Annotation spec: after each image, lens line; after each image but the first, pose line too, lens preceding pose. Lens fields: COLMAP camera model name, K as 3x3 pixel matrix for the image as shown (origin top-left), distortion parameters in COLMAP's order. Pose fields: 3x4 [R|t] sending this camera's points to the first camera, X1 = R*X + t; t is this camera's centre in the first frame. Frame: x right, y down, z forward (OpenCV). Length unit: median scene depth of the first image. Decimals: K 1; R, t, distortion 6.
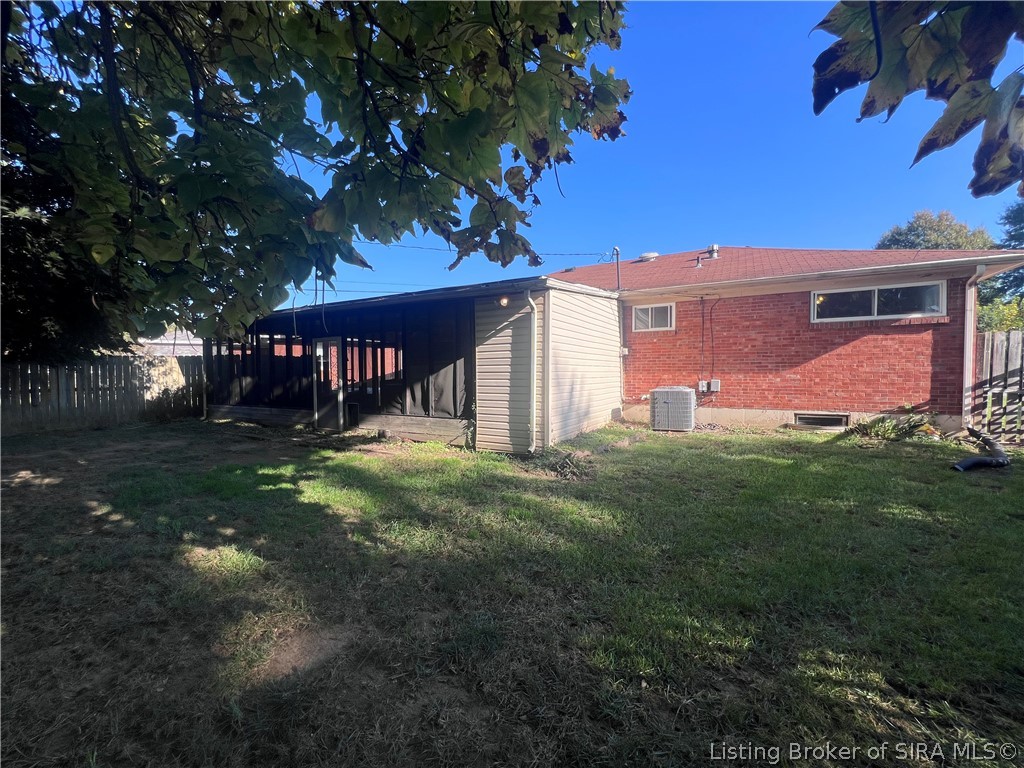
lens RADIAL K [[411.4, 0, 510.5], [0, 411.4, 380.2], [0, 0, 1]] dist [-0.004559, 0.000992]
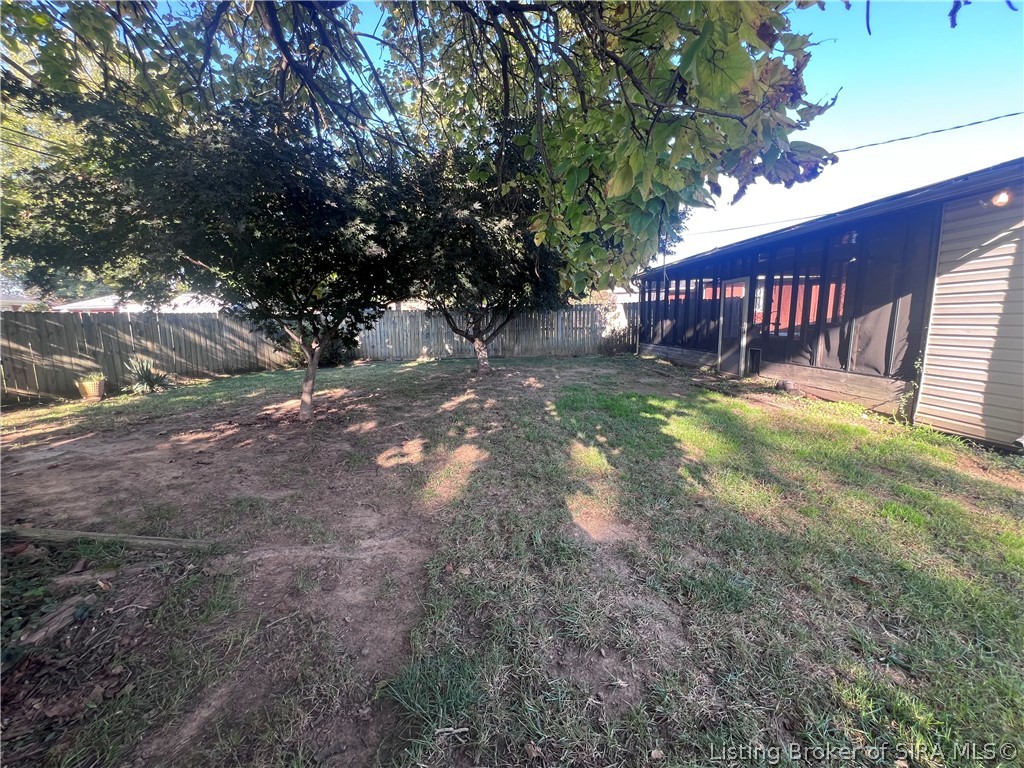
lens RADIAL K [[411.4, 0, 507.1], [0, 411.4, 380.5], [0, 0, 1]] dist [-0.004559, 0.000992]
pose [[0.540437, 0.124234, -0.832162, 0.120067], [-0.006745, 0.989647, 0.143365, -0.003527], [0.841357, -0.071867, 0.535680, 0.023460]]
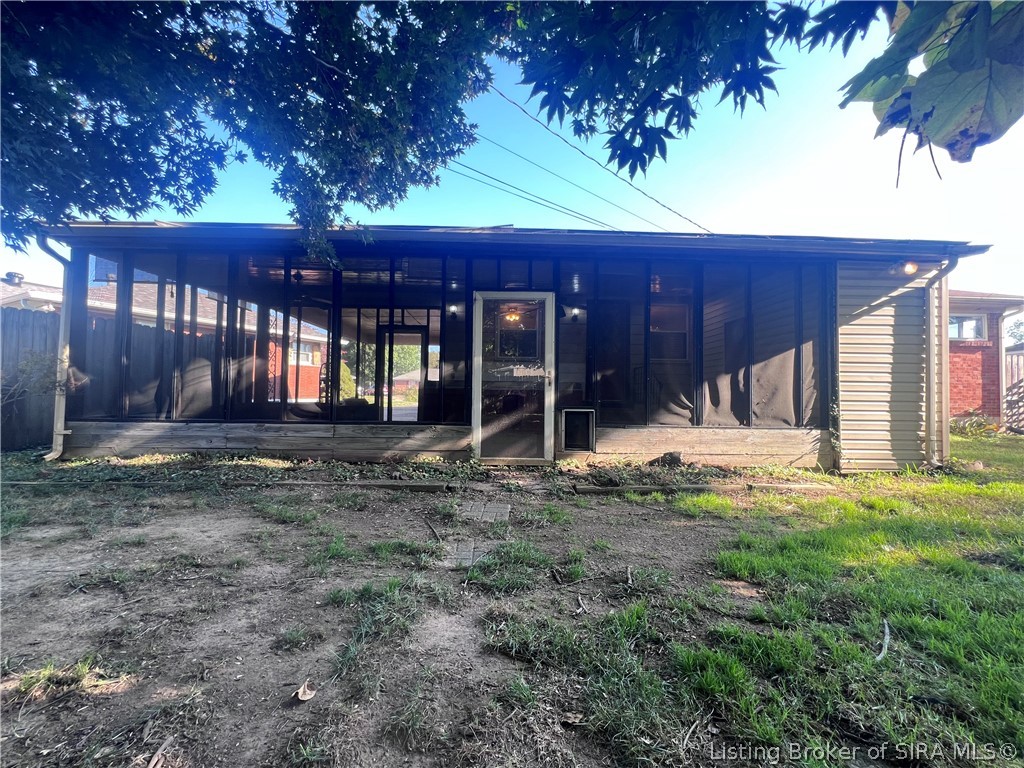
lens RADIAL K [[411.4, 0, 511.3], [0, 411.4, 381.6], [0, 0, 1]] dist [-0.004559, 0.000992]
pose [[0.860022, 0.035058, 0.509052, -0.941090], [-0.011847, 0.998740, -0.048766, 0.056528], [-0.510120, 0.035909, 0.859353, 0.680416]]
